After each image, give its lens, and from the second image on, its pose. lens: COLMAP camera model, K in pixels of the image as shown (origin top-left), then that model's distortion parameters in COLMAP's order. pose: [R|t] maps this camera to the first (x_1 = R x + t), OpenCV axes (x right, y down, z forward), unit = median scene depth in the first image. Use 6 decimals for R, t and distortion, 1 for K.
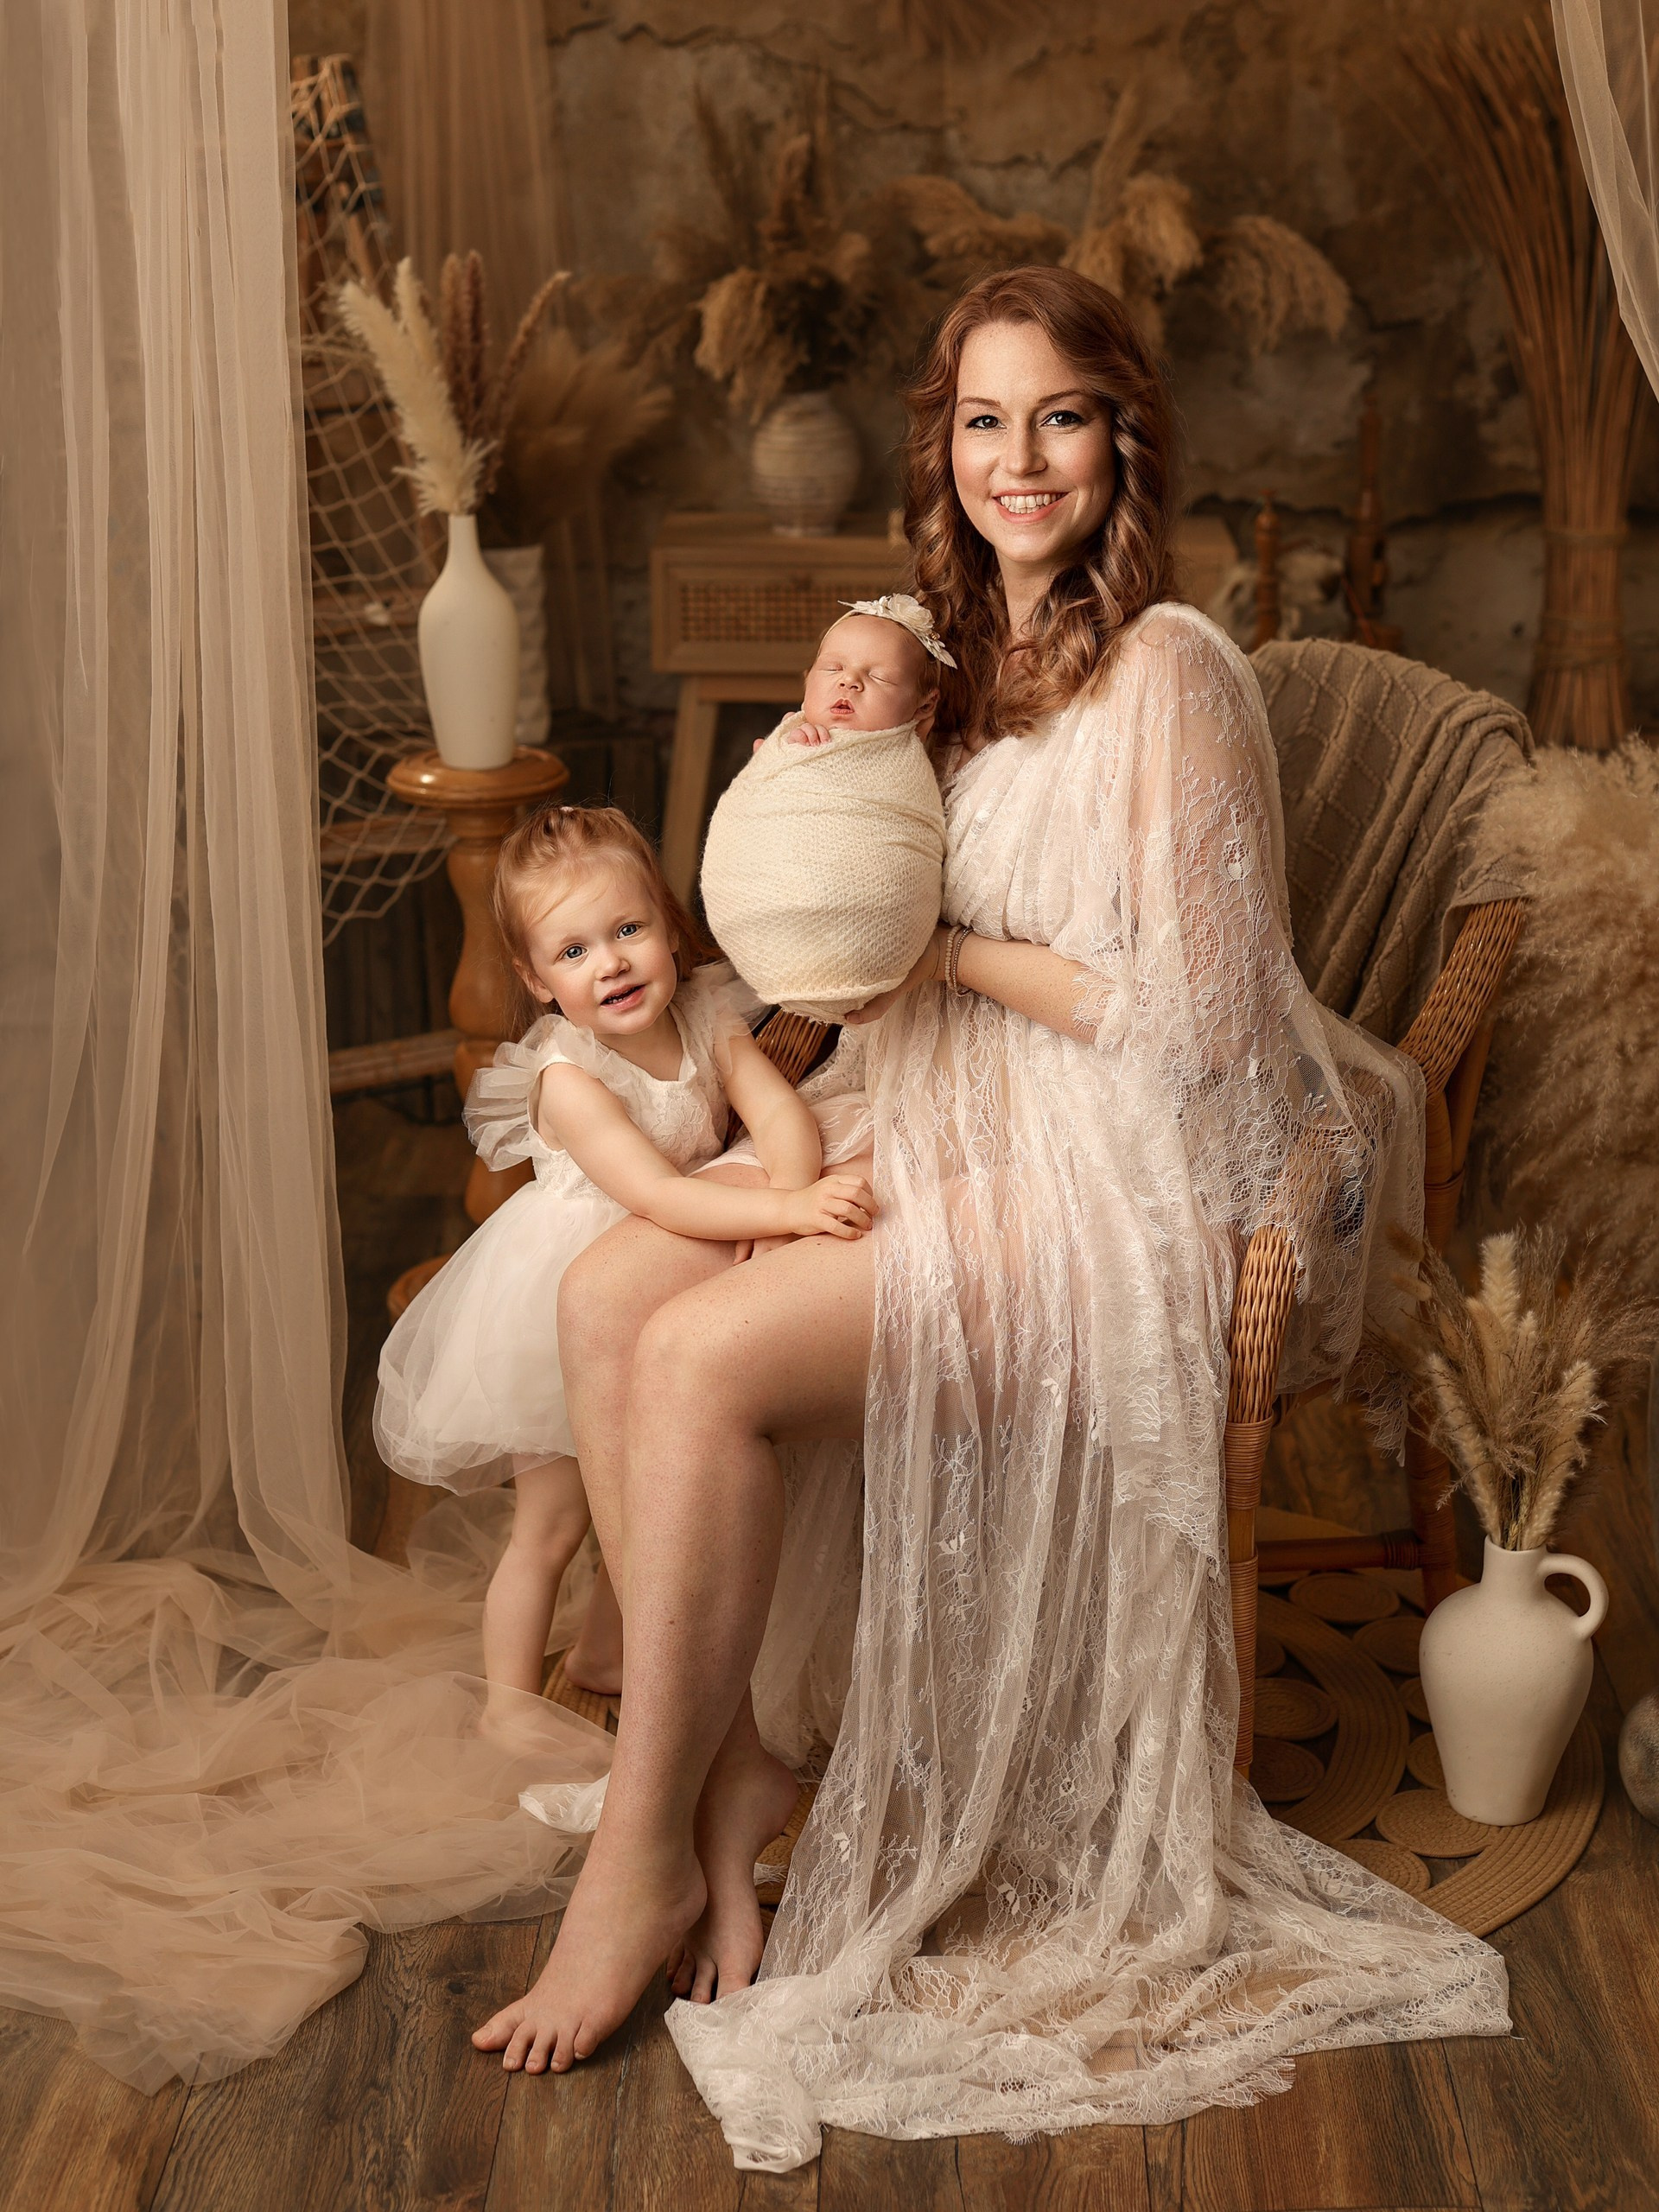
lens RADIAL K [[3789.3, 0, 809.0], [0, 3789.3, 1106.3], [0, 0, 1]] dist [0.069357, 0.000000]
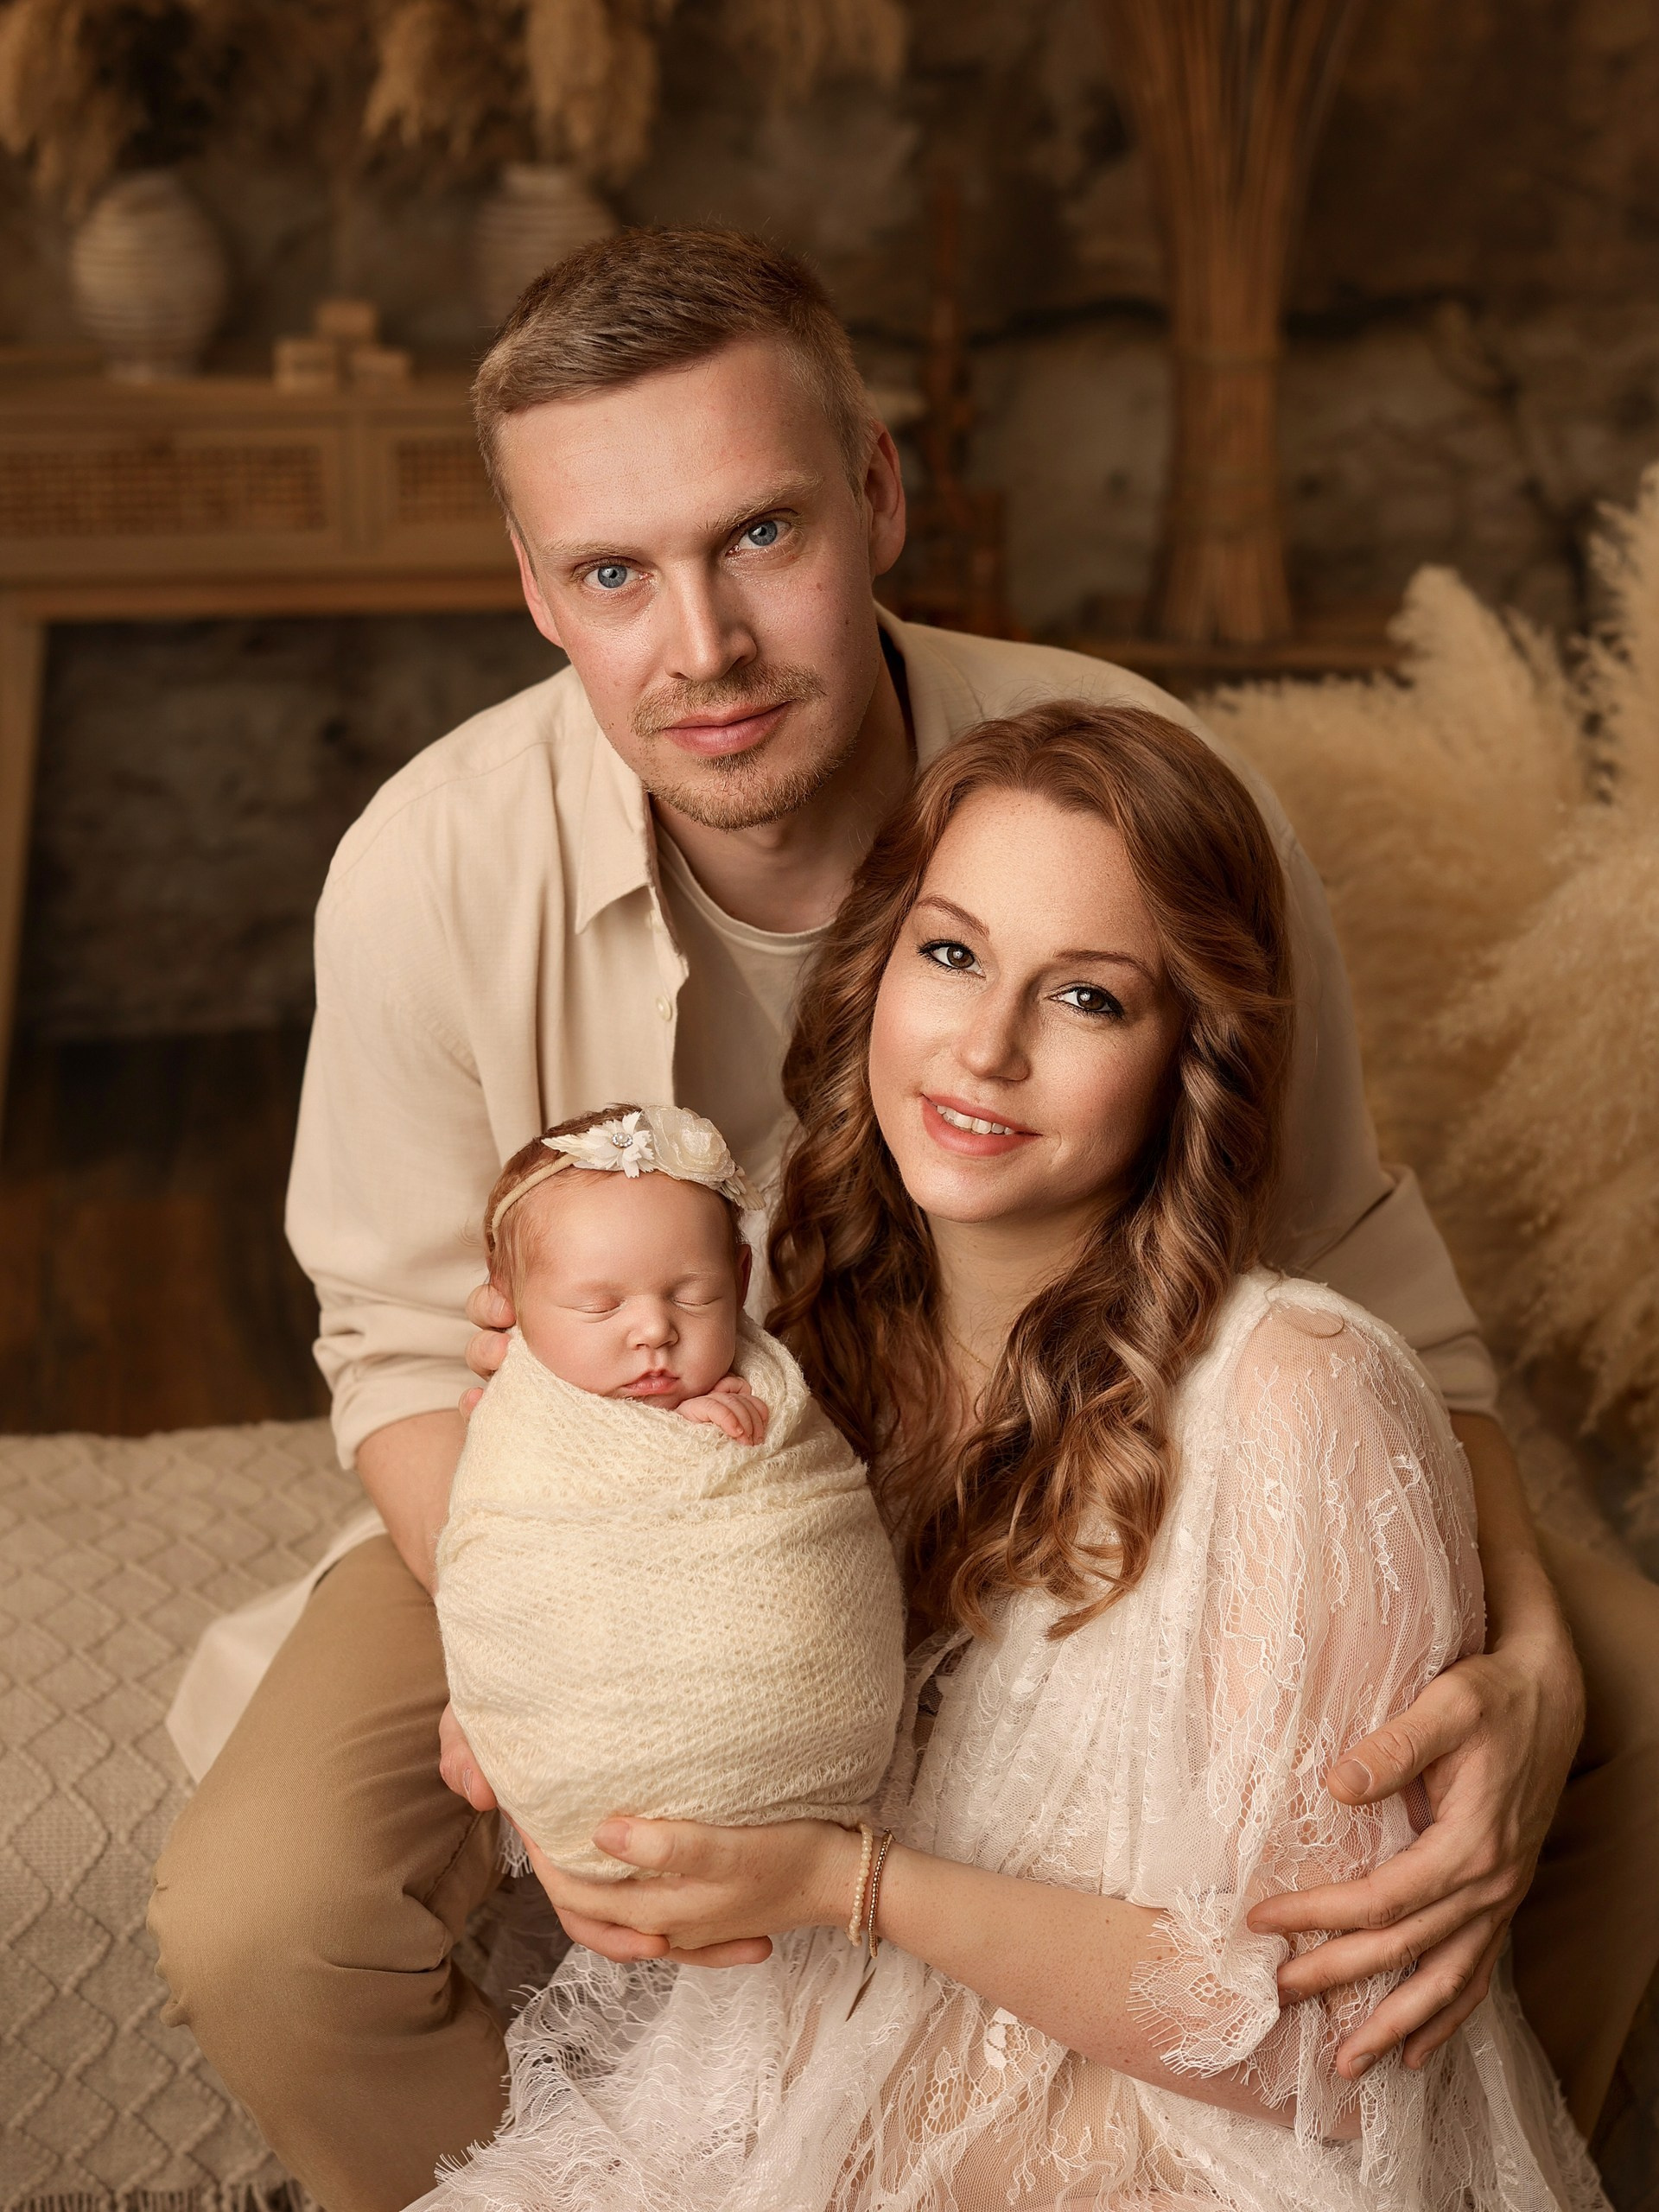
lens RADIAL K [[3789.3, 0, 819.6], [0, 3789.3, 1110.6], [0, 0, 1]] dist [0.069357, 0.000000]
pose [[0.979634, -0.062176, 0.190923, -0.023780], [0.051964, 0.996961, 0.058043, -0.050435], [-0.193952, -0.046940, 0.979887, 0.283128]]
